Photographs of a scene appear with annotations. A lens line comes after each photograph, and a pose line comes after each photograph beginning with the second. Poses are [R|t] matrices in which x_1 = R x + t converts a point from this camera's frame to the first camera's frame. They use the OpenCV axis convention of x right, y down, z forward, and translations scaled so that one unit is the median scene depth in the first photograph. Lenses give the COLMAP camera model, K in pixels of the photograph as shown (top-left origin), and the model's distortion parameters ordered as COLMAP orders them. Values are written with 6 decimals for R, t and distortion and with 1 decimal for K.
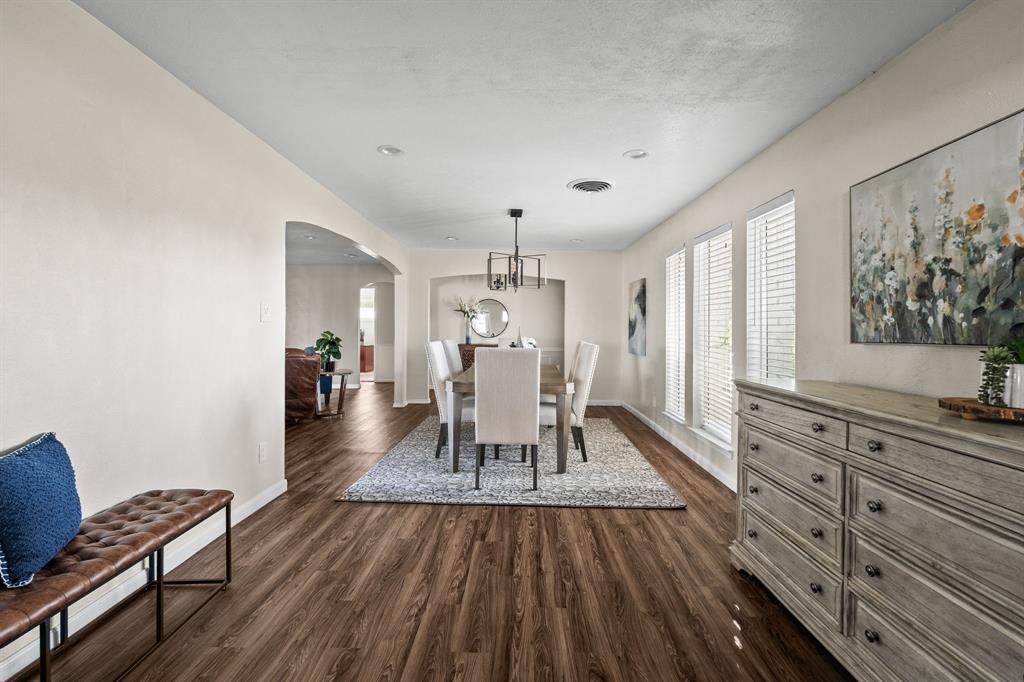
lens RADIAL K [[443.1, 0, 512.0], [0, 443.1, 341.0], [0, 0, 1]] dist [-0.000323, -0.000039]
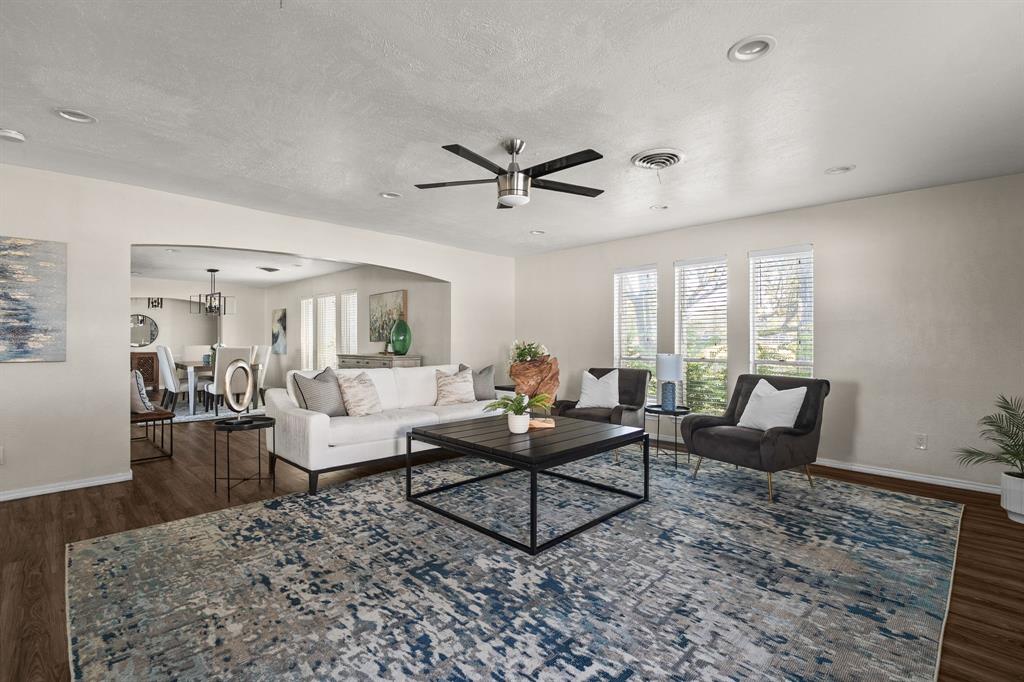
lens RADIAL K [[443.1, 0, 512.0], [0, 443.1, 341.0], [0, 0, 1]] dist [-0.000323, -0.000039]
pose [[0.666985, -0.008704, 0.745020, -0.483985], [0.025785, 0.999602, -0.011405, 0.029316], [-0.744625, 0.026817, 0.666944, -0.962900]]
